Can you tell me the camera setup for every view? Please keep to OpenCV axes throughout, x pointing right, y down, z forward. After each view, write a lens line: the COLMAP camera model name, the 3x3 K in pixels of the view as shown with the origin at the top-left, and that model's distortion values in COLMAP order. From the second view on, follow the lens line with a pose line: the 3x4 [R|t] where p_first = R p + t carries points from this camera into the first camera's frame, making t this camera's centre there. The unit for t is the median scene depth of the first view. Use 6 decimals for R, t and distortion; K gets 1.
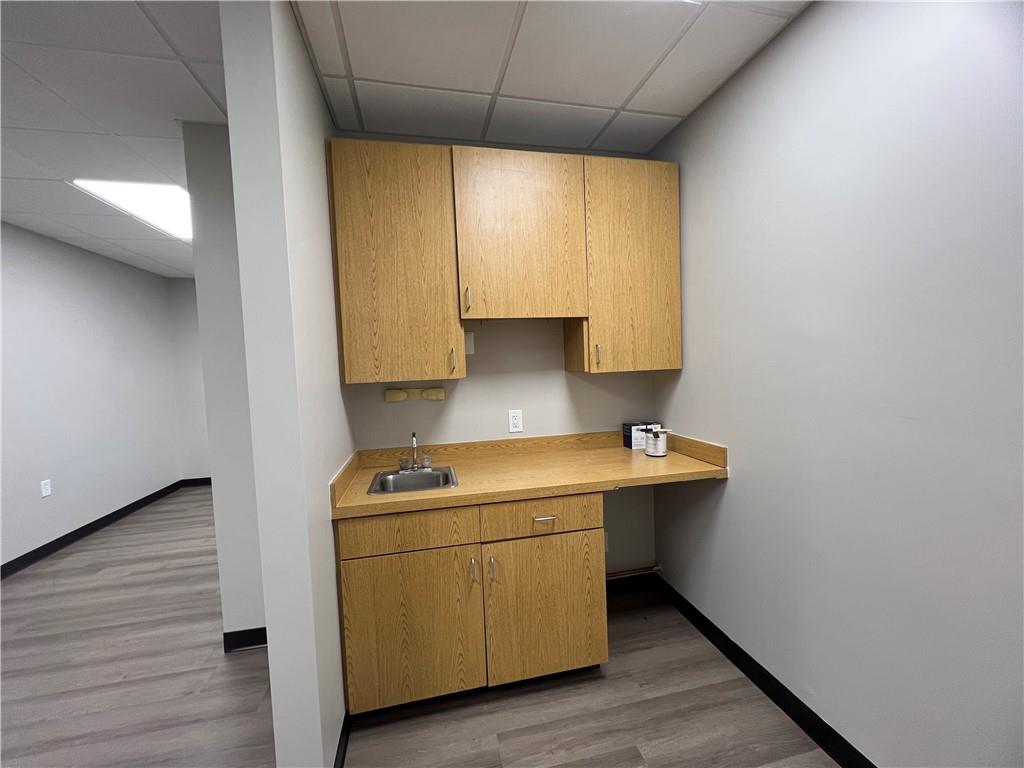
lens RADIAL K [[413.7, 0, 510.7], [0, 413.7, 383.3], [0, 0, 1]] dist [-0.001642, -0.000241]
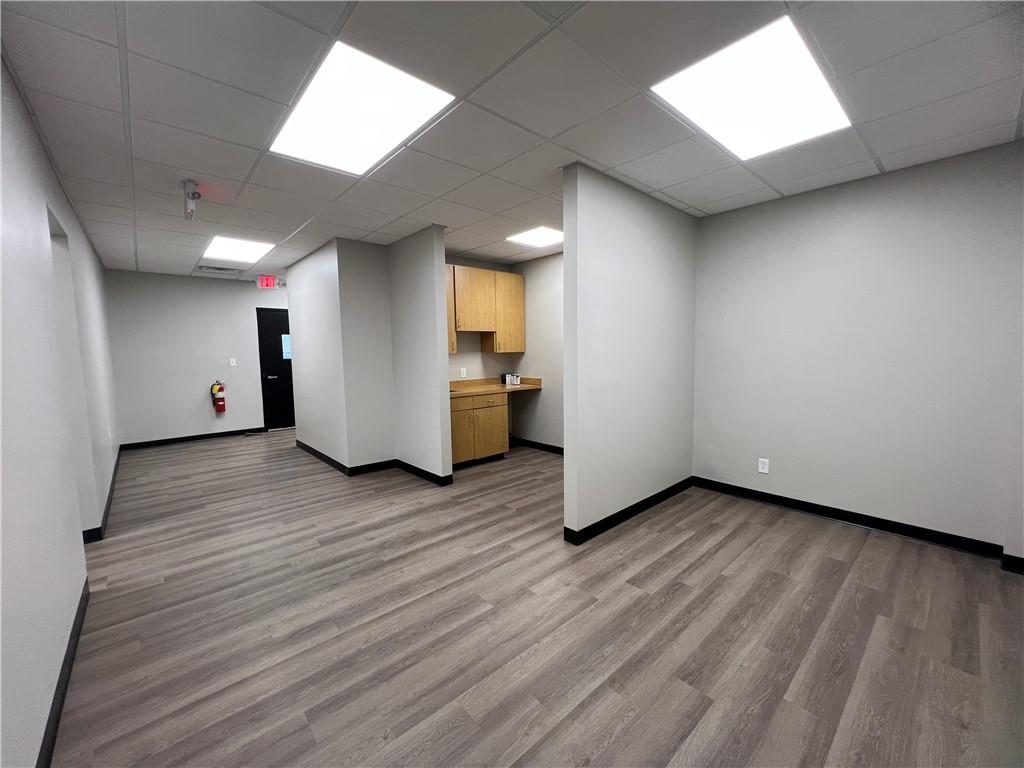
lens RADIAL K [[409.5, 0, 513.4], [0, 409.5, 386.4], [0, 0, 1]] dist [-0.001621, 0.000324]
pose [[0.870308, -0.019815, 0.492109, -1.012568], [0.006845, 0.999580, 0.028144, 0.118735], [-0.492460, -0.021125, 0.870079, -1.348263]]
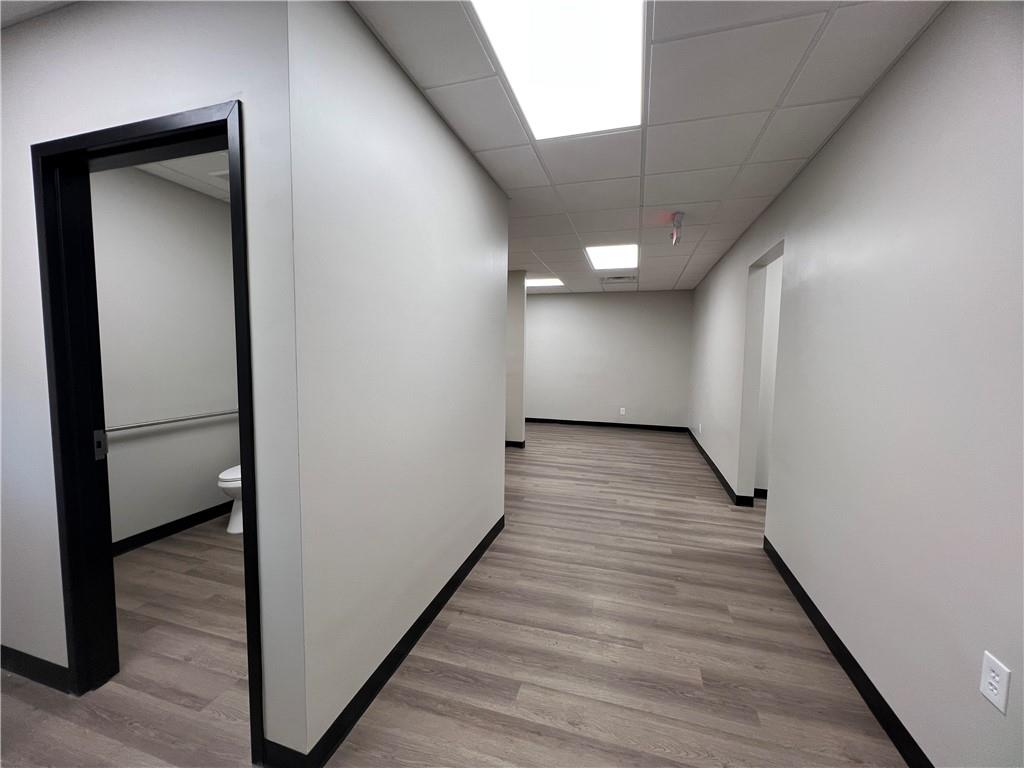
lens RADIAL K [[409.5, 0, 512.8], [0, 409.5, 383.2], [0, 0, 1]] dist [-0.001621, 0.000324]
pose [[-0.872616, -0.008347, 0.488336, -1.531154], [0.045353, 0.994149, 0.098034, -0.064332], [-0.486297, 0.107694, -0.867132, 2.363388]]
